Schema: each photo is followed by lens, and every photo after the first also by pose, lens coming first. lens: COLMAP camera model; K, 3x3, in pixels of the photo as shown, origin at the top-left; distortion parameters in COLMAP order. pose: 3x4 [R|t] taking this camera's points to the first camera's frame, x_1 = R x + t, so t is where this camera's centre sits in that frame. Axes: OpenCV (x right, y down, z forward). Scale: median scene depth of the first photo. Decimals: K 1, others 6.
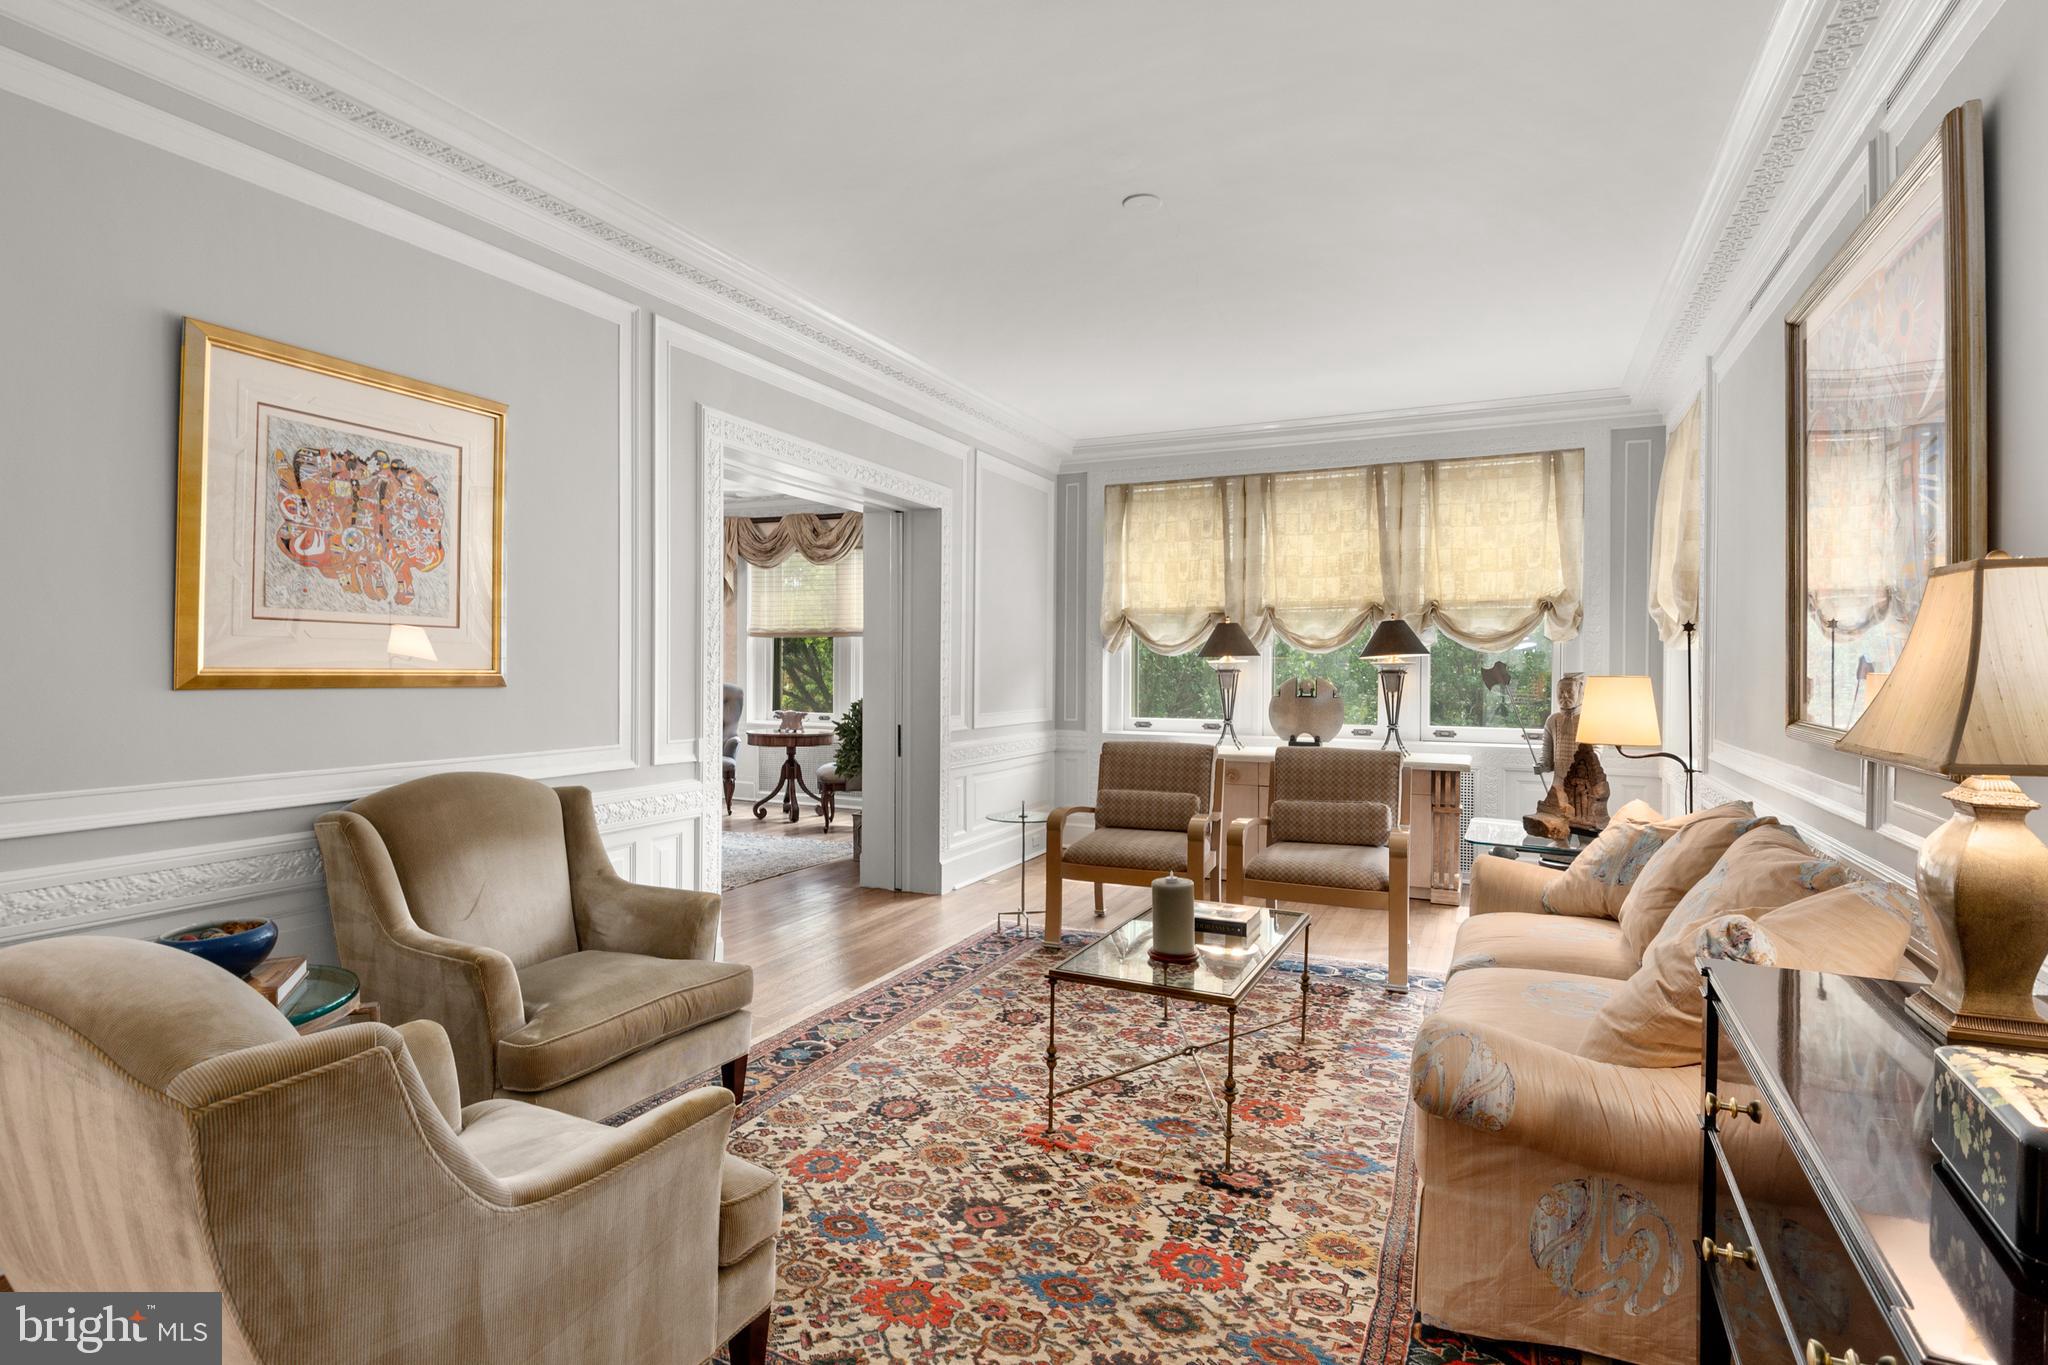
lens RADIAL K [[1018.8, 0, 1032.5], [0, 1018.8, 688.3], [0, 0, 1]] dist [0.043124, -0.039055]
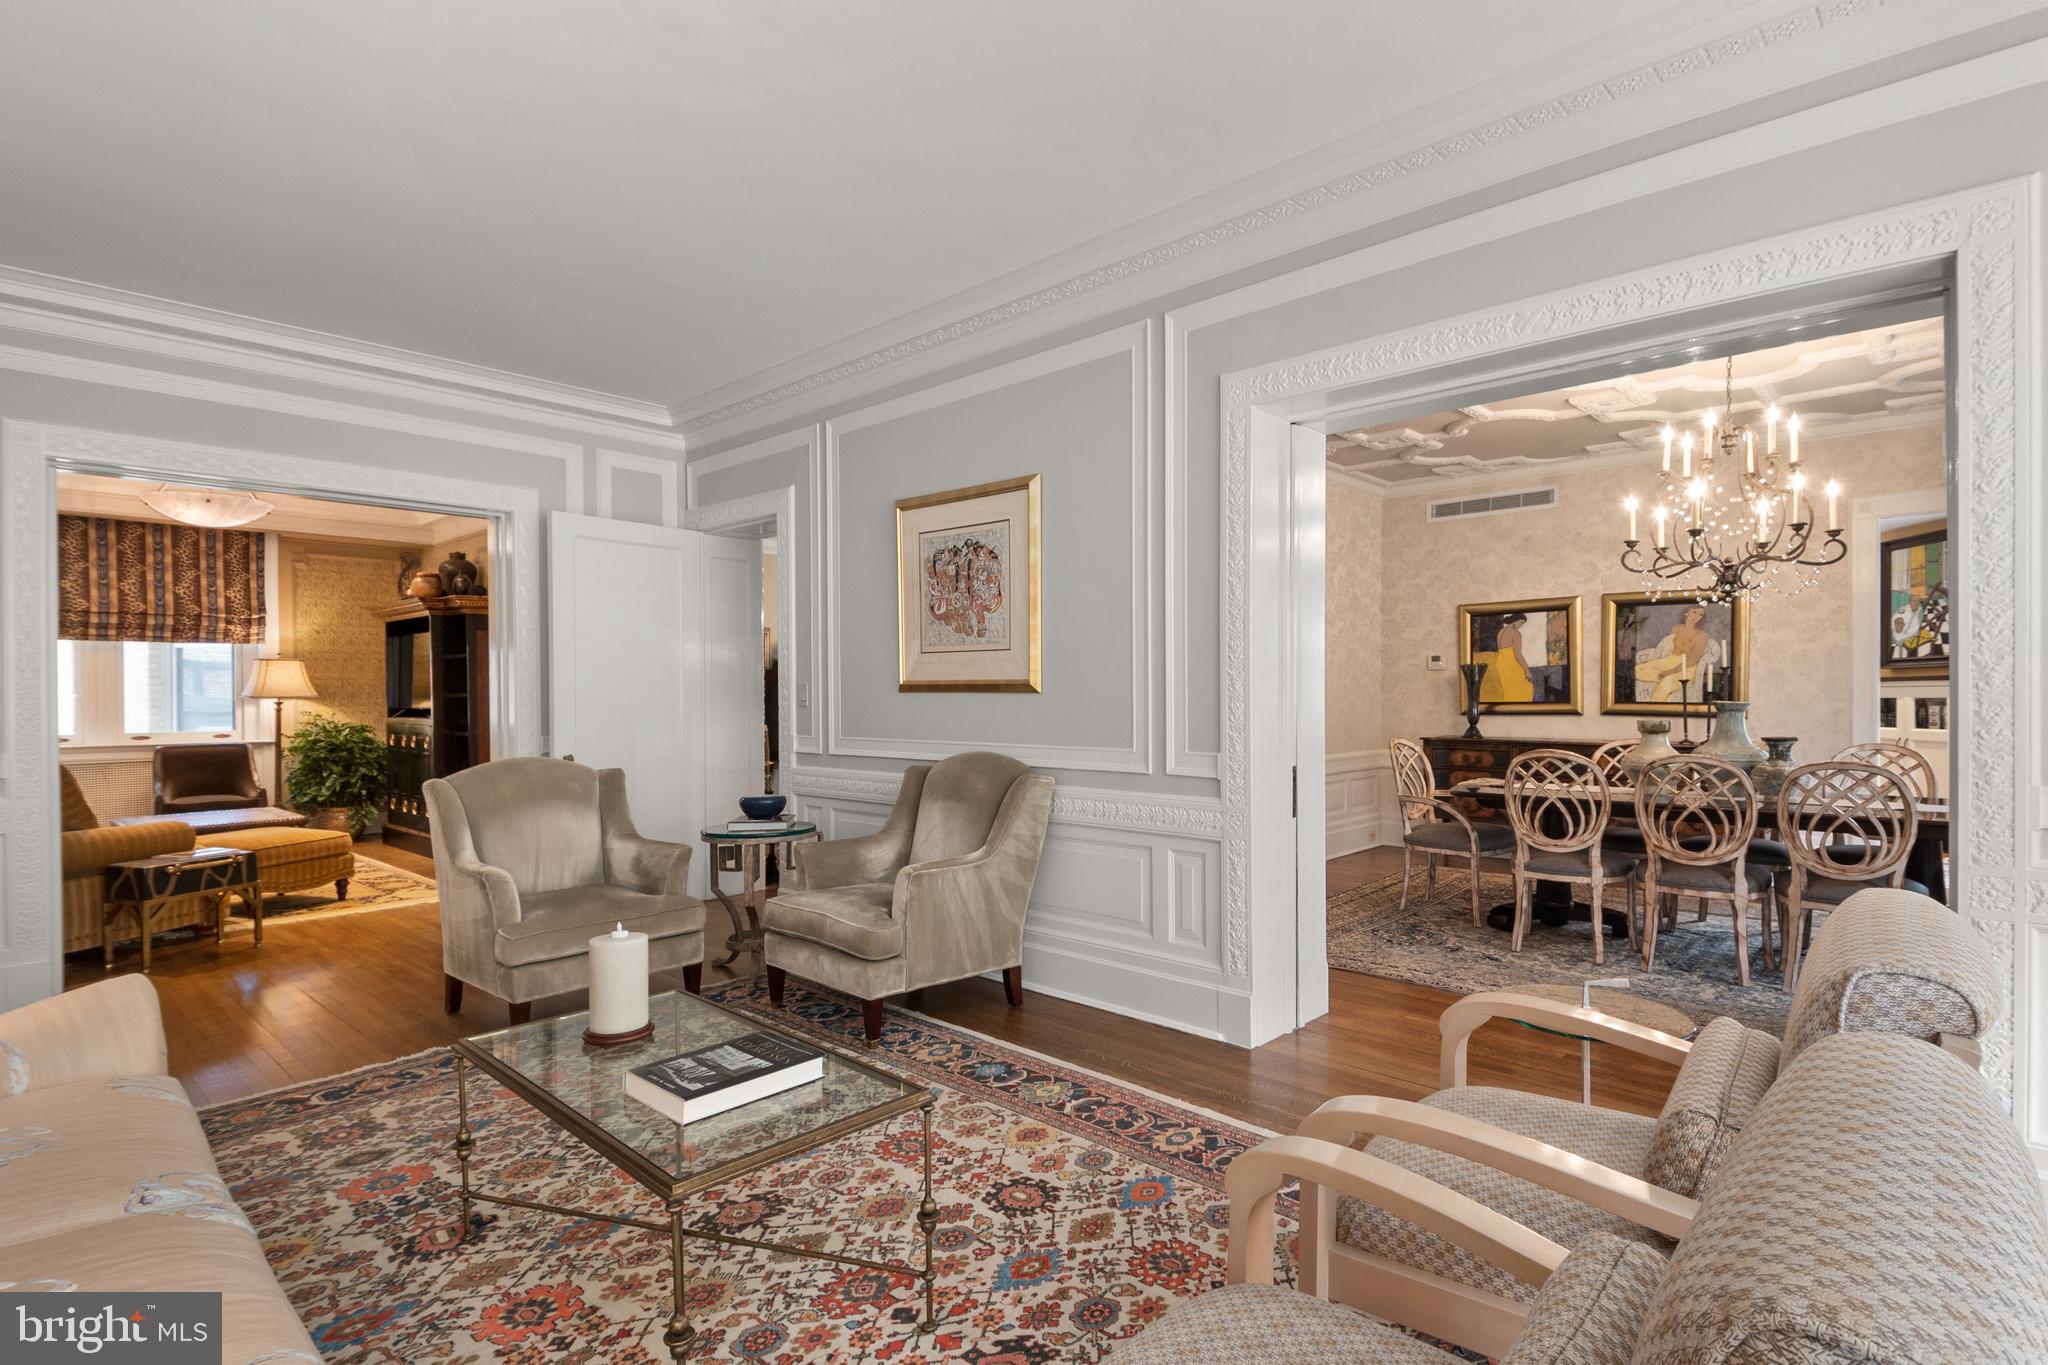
lens RADIAL K [[1018.8, 0, 1032.5], [0, 1018.8, 688.3], [0, 0, 1]] dist [0.043124, -0.039055]
pose [[-0.316469, -0.011662, -0.948531, 0.650134], [-0.018040, 0.999818, -0.006273, 0.001940], [0.948431, 0.015127, -0.316622, 1.284948]]
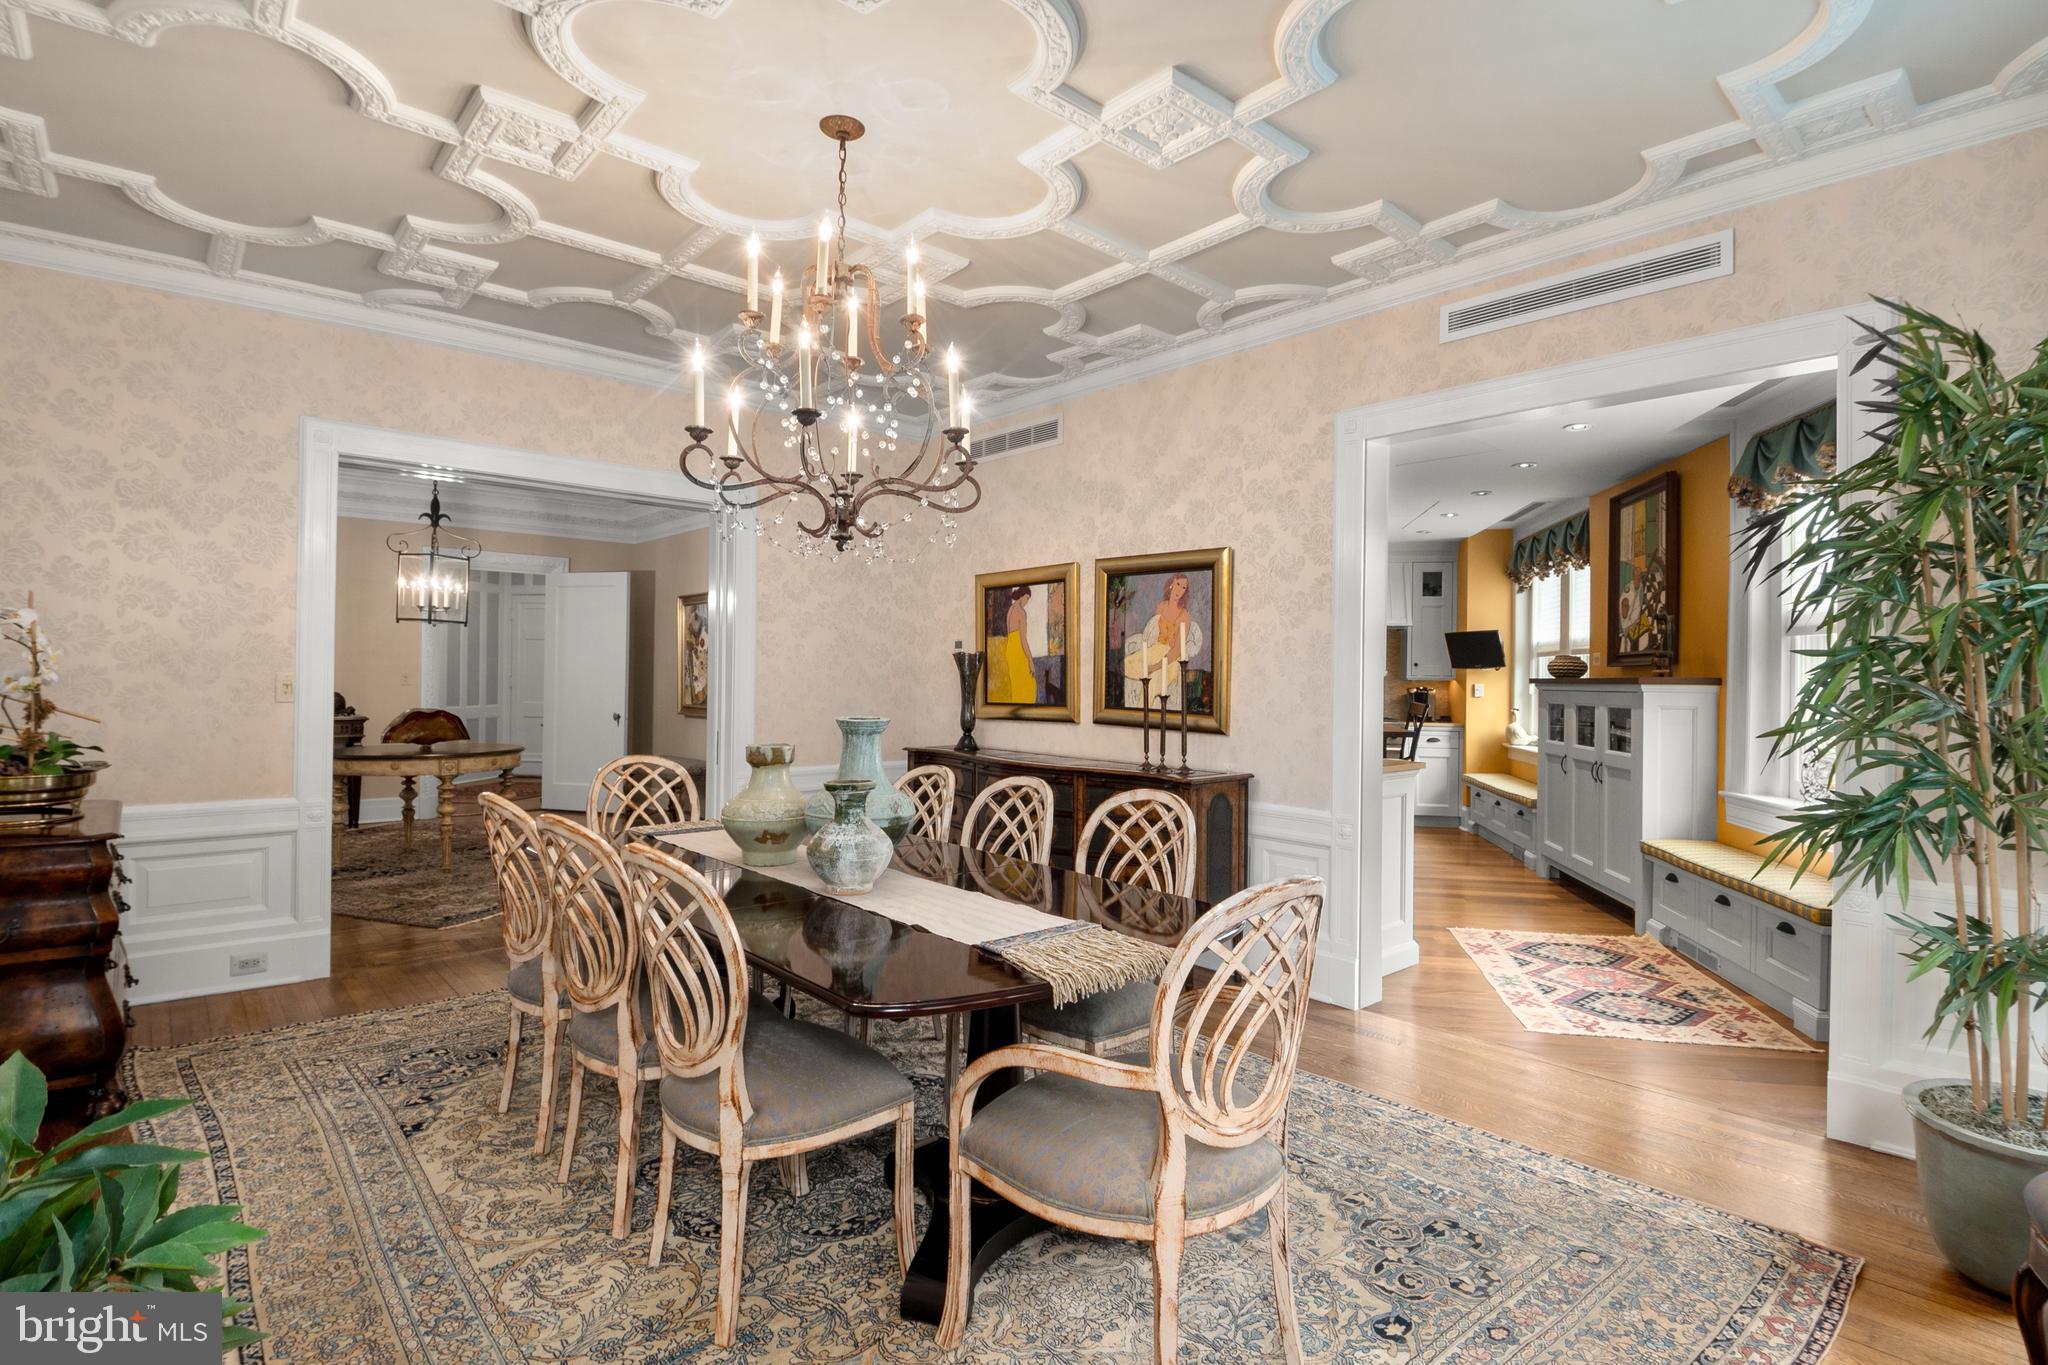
lens RADIAL K [[986.8, 0, 1024.0], [0, 986.8, 682.5], [0, 0, 1]] dist [0.002538, -0.000059]
pose [[-0.403209, -0.006033, -0.915088, -0.282976], [-0.033556, 0.999403, 0.008197, -0.047329], [0.914492, 0.034012, -0.403171, 2.195296]]
